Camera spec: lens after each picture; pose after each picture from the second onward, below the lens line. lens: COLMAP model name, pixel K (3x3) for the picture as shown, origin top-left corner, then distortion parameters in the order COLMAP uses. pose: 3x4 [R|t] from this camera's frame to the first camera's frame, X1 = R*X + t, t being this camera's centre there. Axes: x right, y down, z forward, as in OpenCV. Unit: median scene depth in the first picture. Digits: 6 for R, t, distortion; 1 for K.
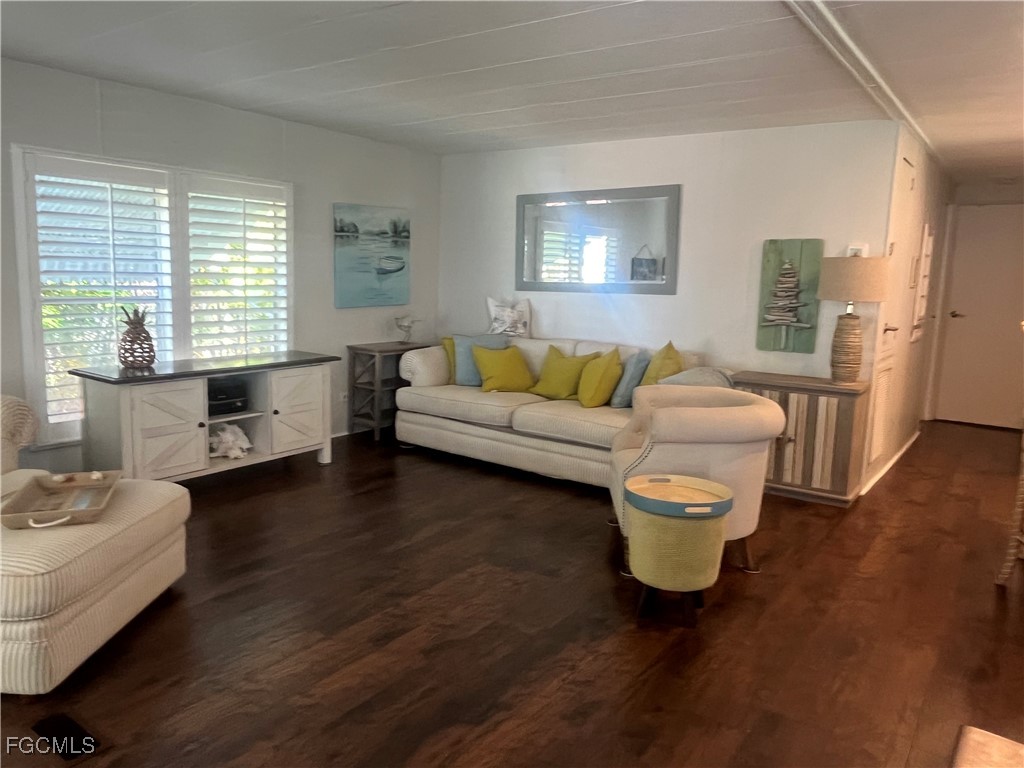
lens RADIAL K [[726.0, 0, 510.9], [0, 726.0, 379.5], [0, 0, 1]] dist [-0.018463, 0.006213]
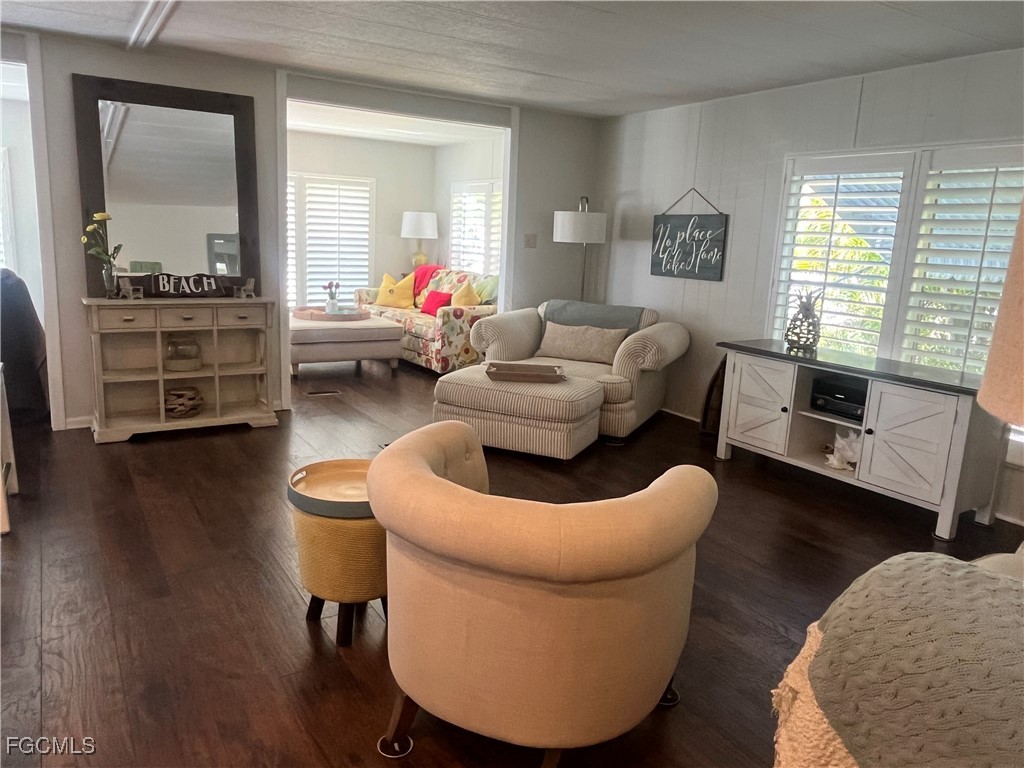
lens RADIAL K [[726.0, 0, 500.8], [0, 726.0, 384.2], [0, 0, 1]] dist [-0.018463, 0.006213]
pose [[-0.378066, 0.136665, -0.915636, 0.623729], [-0.199039, 0.953916, 0.224561, -0.115985], [0.904129, 0.267146, -0.333441, 0.970440]]
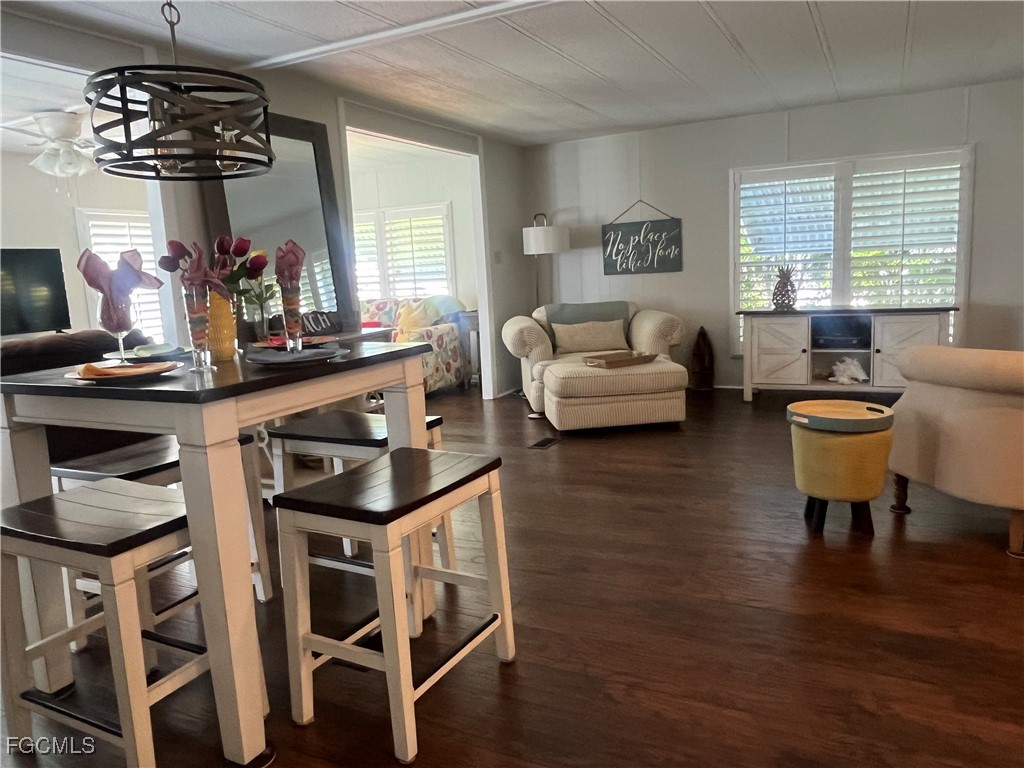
lens RADIAL K [[726.0, 0, 503.1], [0, 726.0, 375.5], [0, 0, 1]] dist [-0.018463, 0.006213]
pose [[0.151511, 0.103064, -0.983068, 0.819930], [-0.092379, 0.991673, 0.089729, 0.038819], [0.984129, 0.077220, 0.159770, 0.235114]]
